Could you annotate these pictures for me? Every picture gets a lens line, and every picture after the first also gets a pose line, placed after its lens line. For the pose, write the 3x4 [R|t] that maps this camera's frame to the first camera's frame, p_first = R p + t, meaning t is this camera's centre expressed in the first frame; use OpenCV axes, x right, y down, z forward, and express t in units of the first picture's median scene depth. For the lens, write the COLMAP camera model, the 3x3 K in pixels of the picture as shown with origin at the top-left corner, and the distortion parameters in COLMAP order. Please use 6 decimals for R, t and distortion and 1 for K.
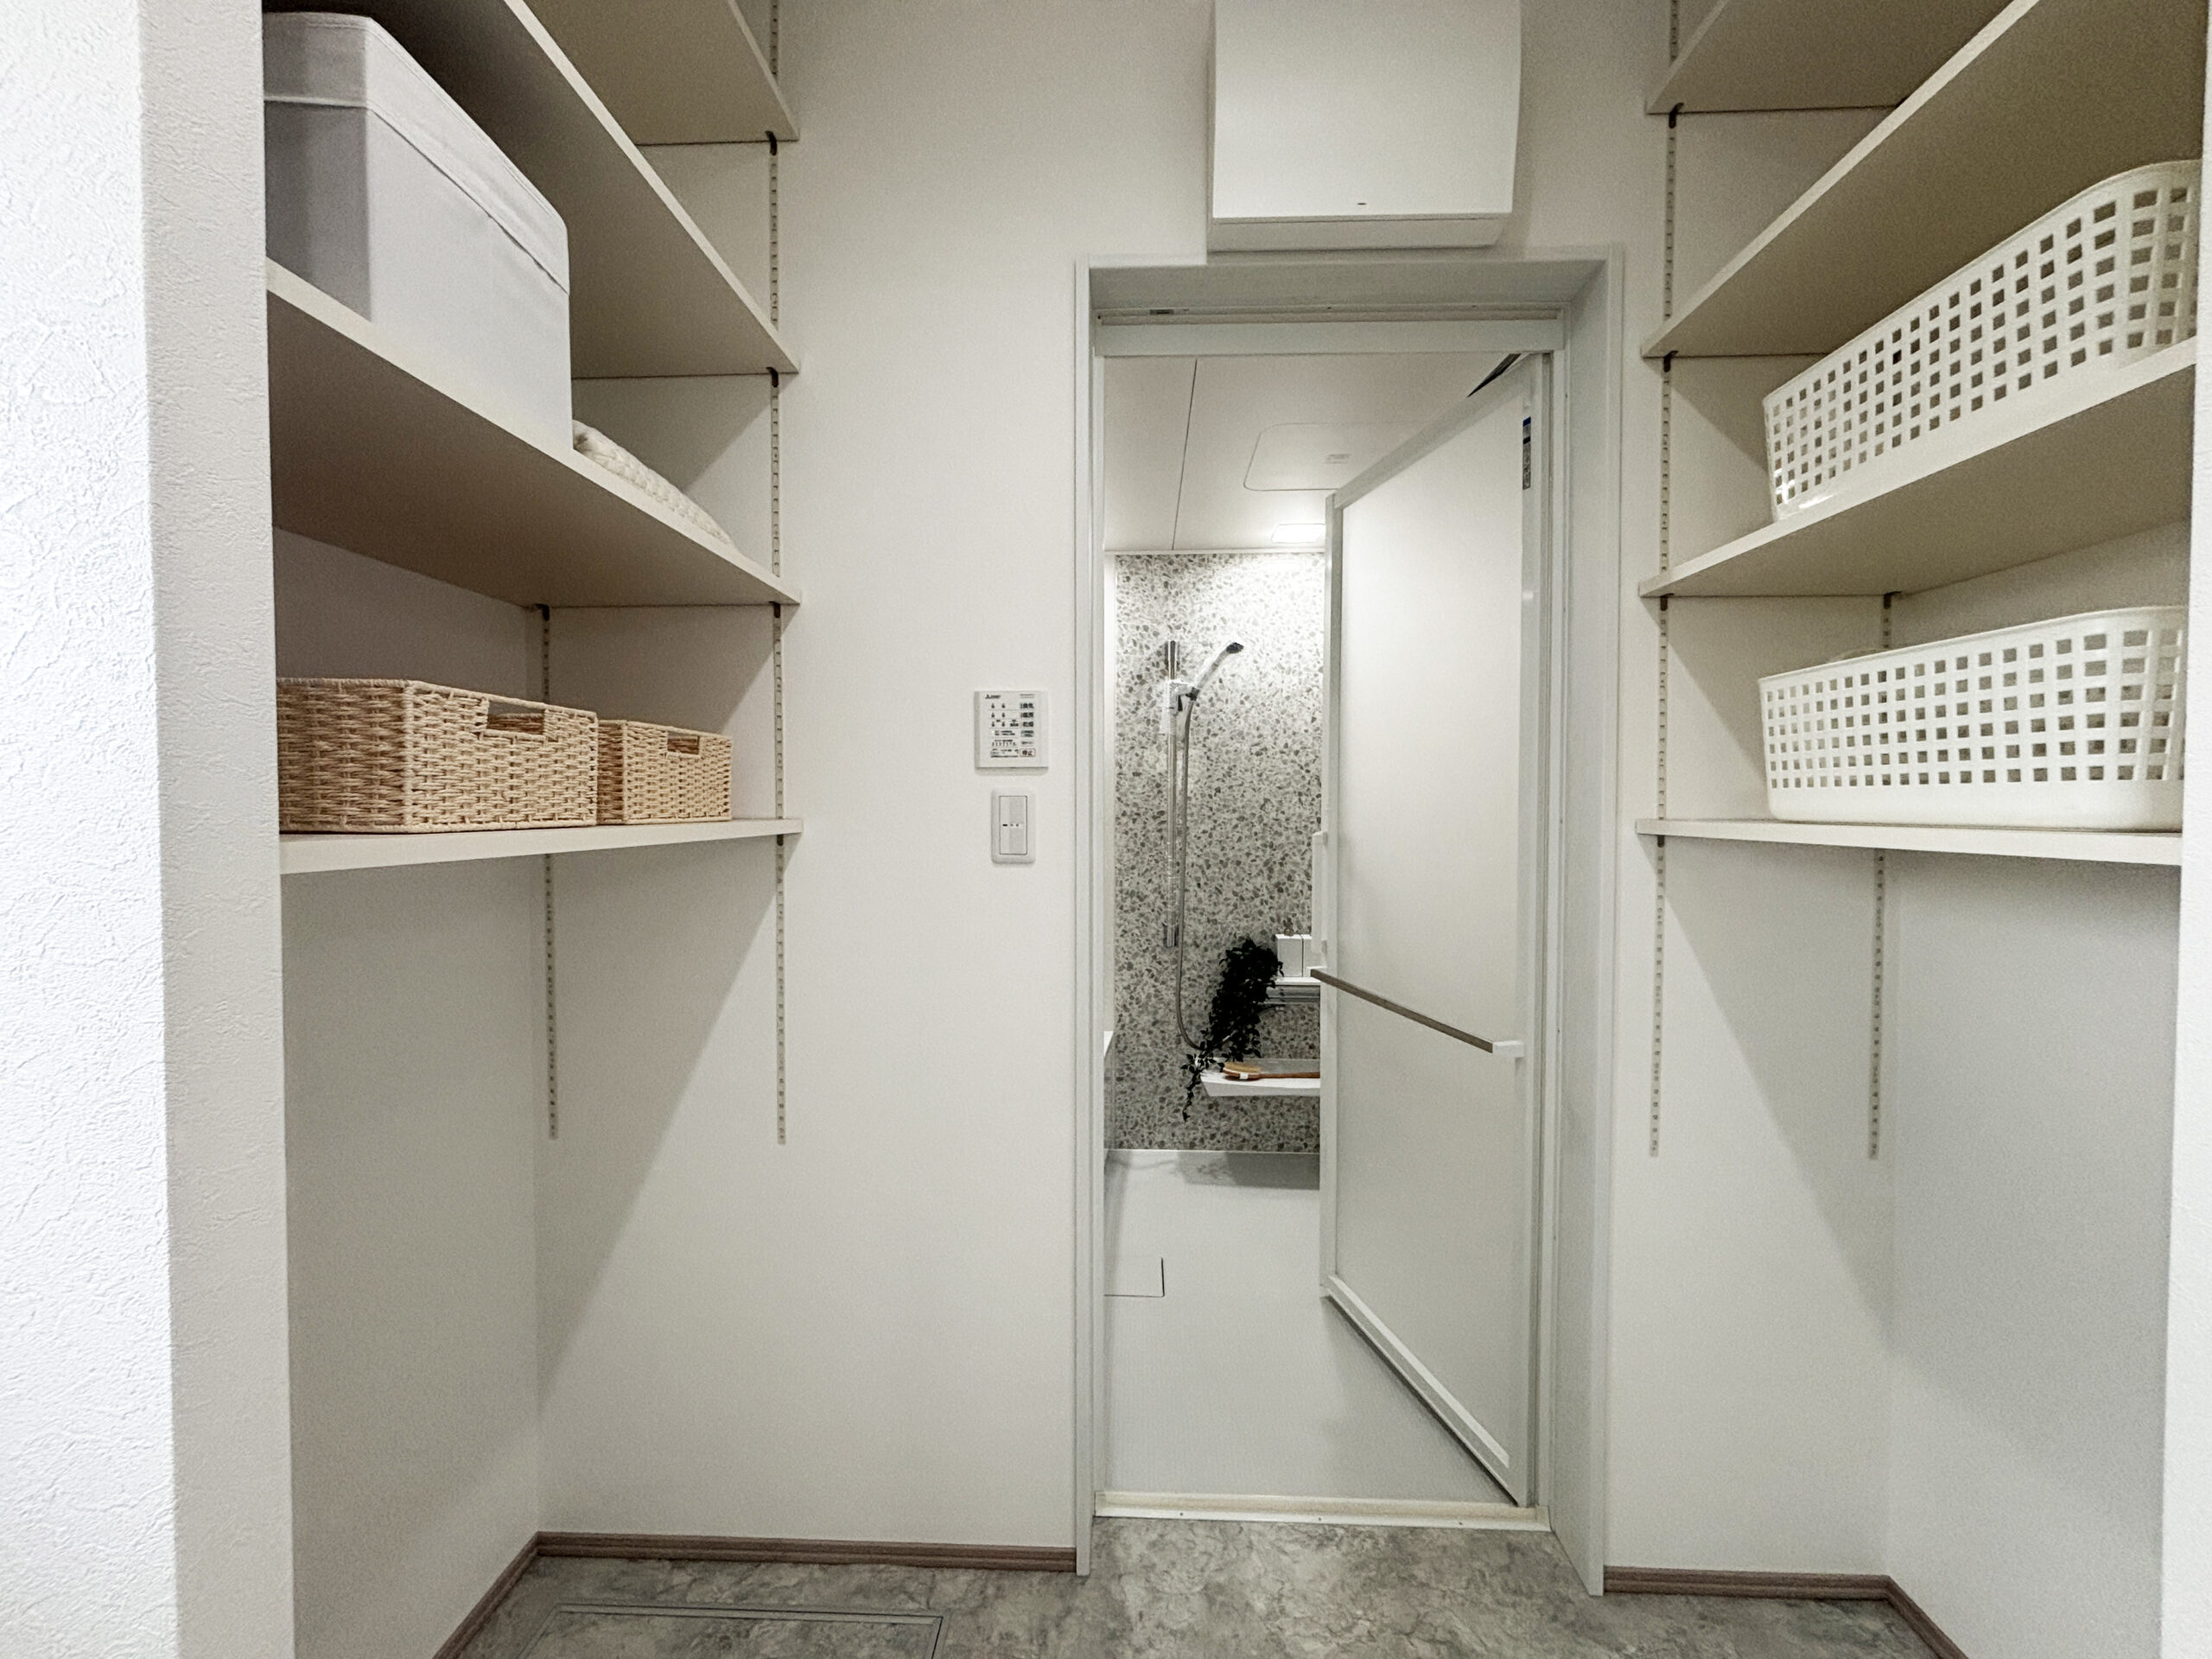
lens RADIAL K [[895.3, 0, 1100.1], [0, 895.3, 827.3], [0, 0, 1]] dist [0.000127, -0.000470]
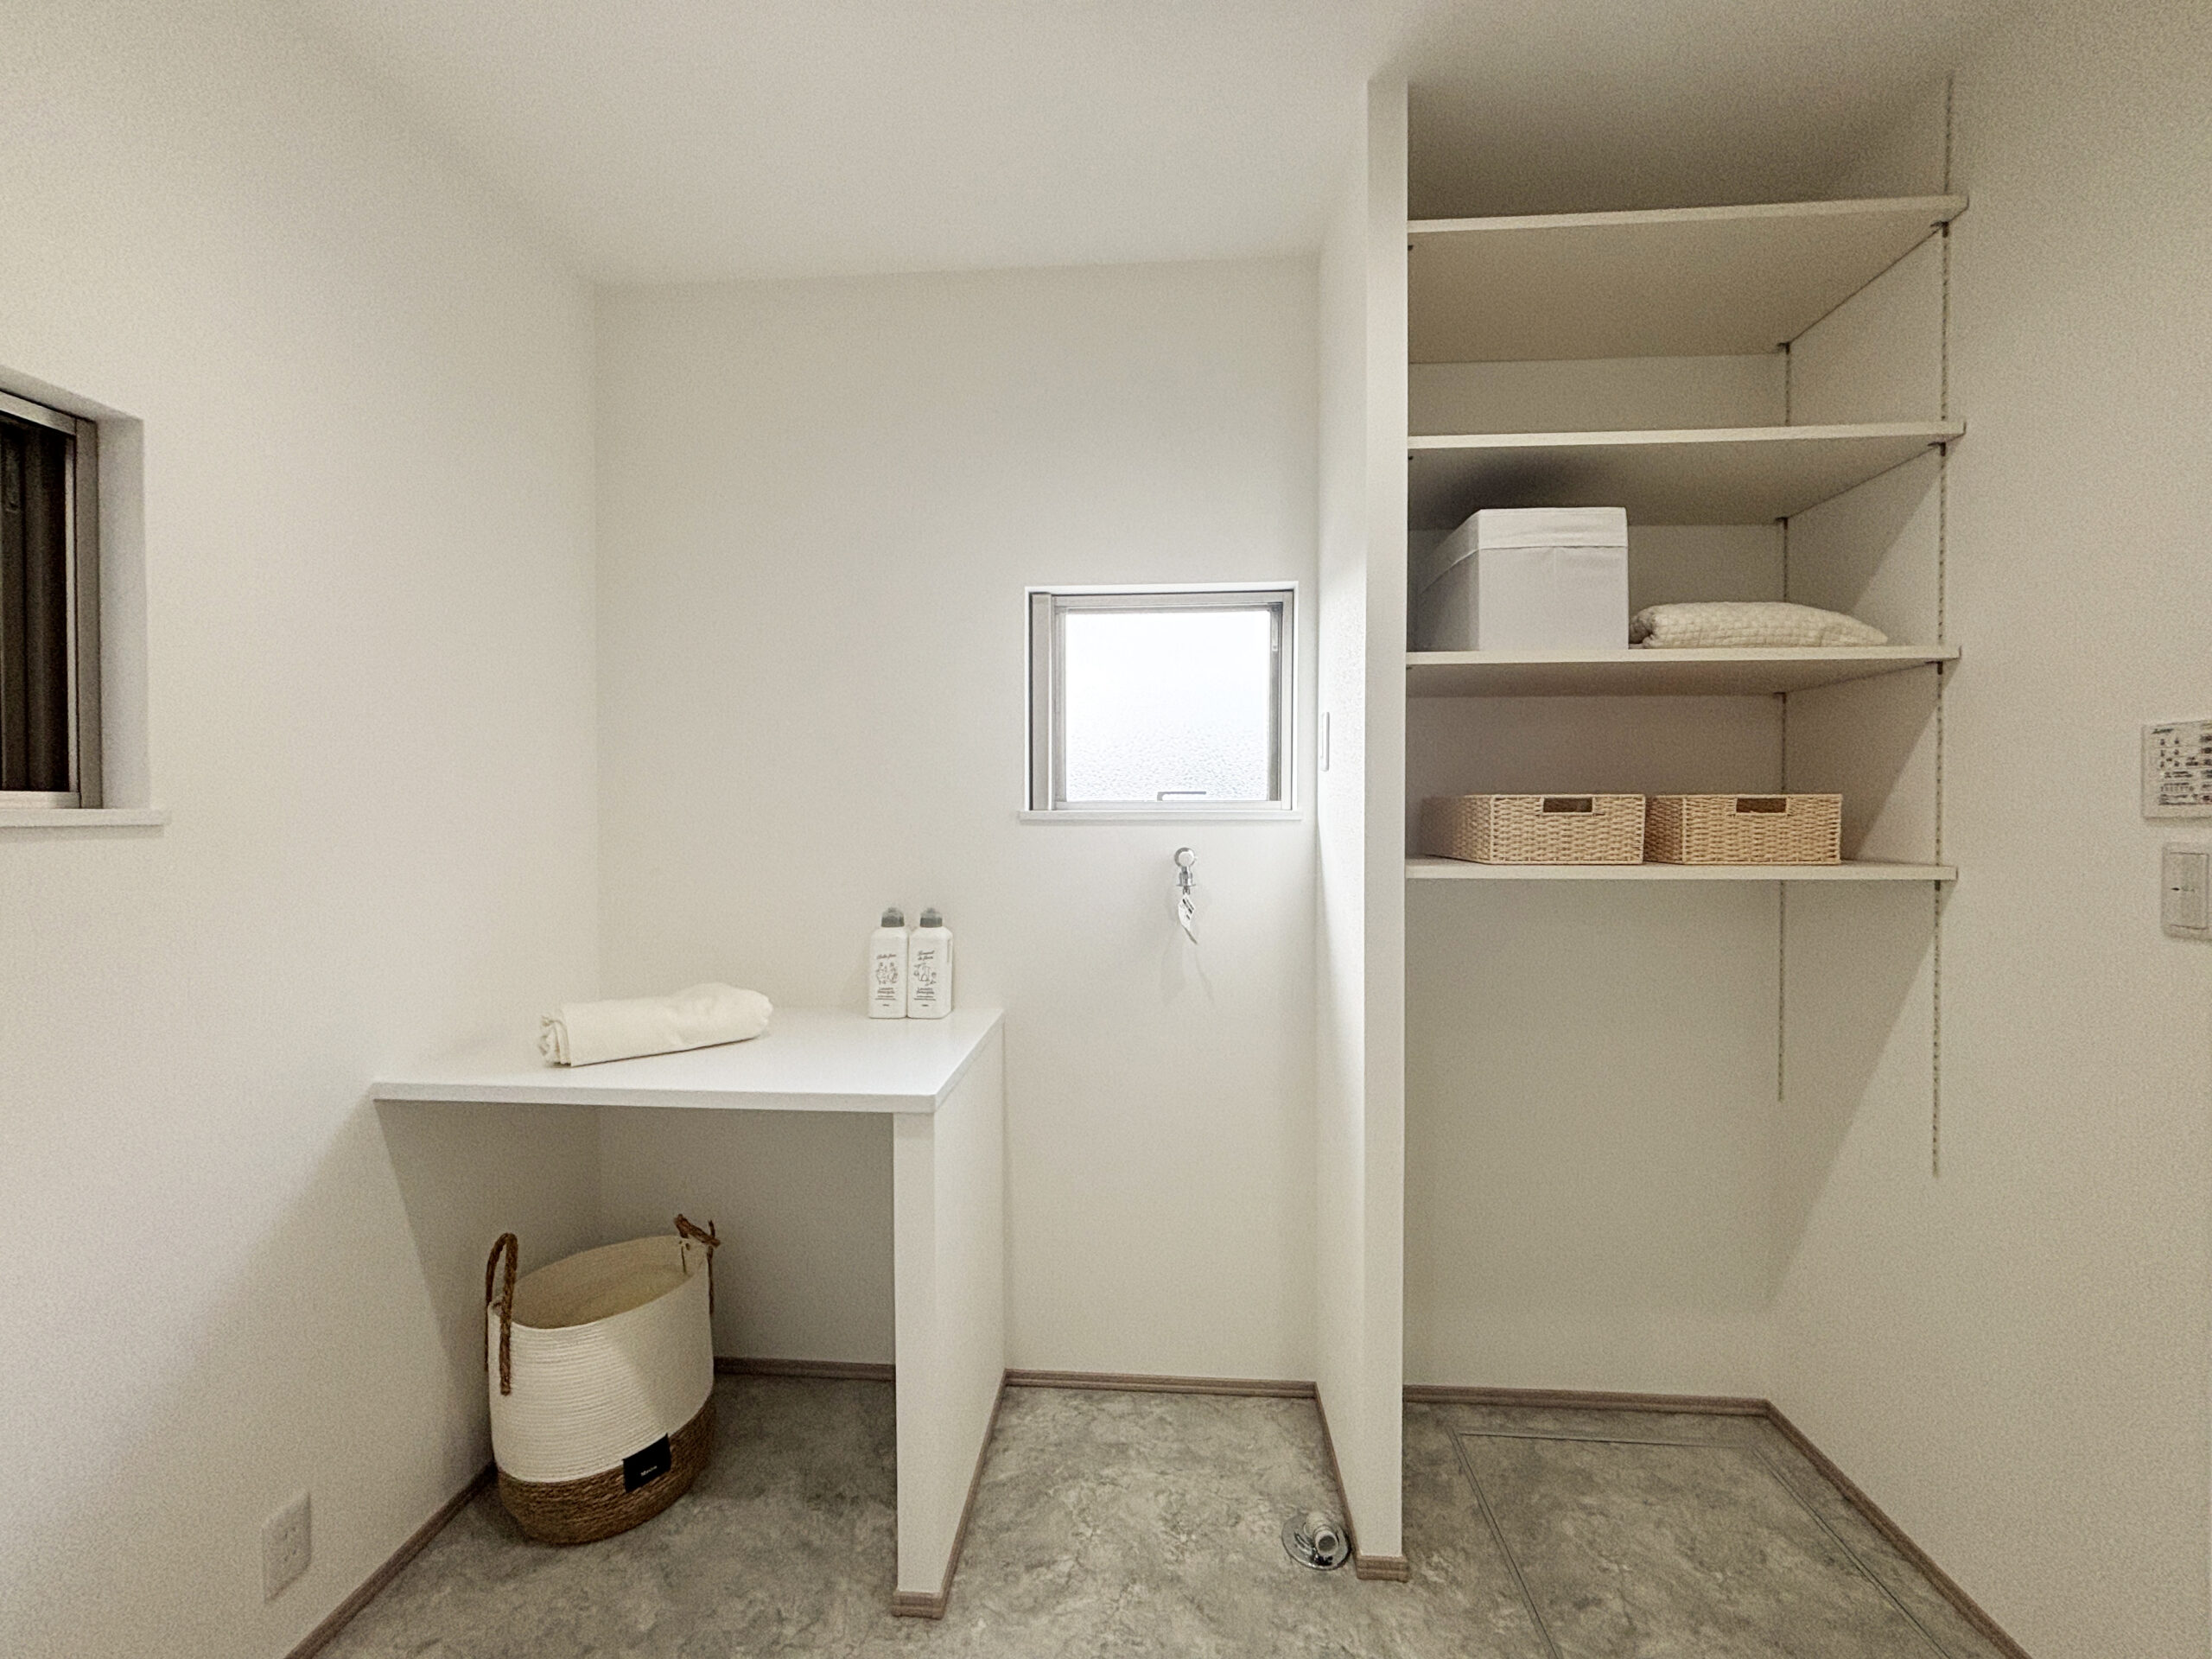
lens RADIAL K [[895.3, 0, 1100.1], [0, 895.3, 827.3], [0, 0, 1]] dist [0.000127, -0.000470]
pose [[-0.035494, 0.011609, -0.999302, 0.732977], [-0.023260, 0.999652, 0.012439, -0.044791], [0.999099, 0.023686, -0.035211, 0.055816]]
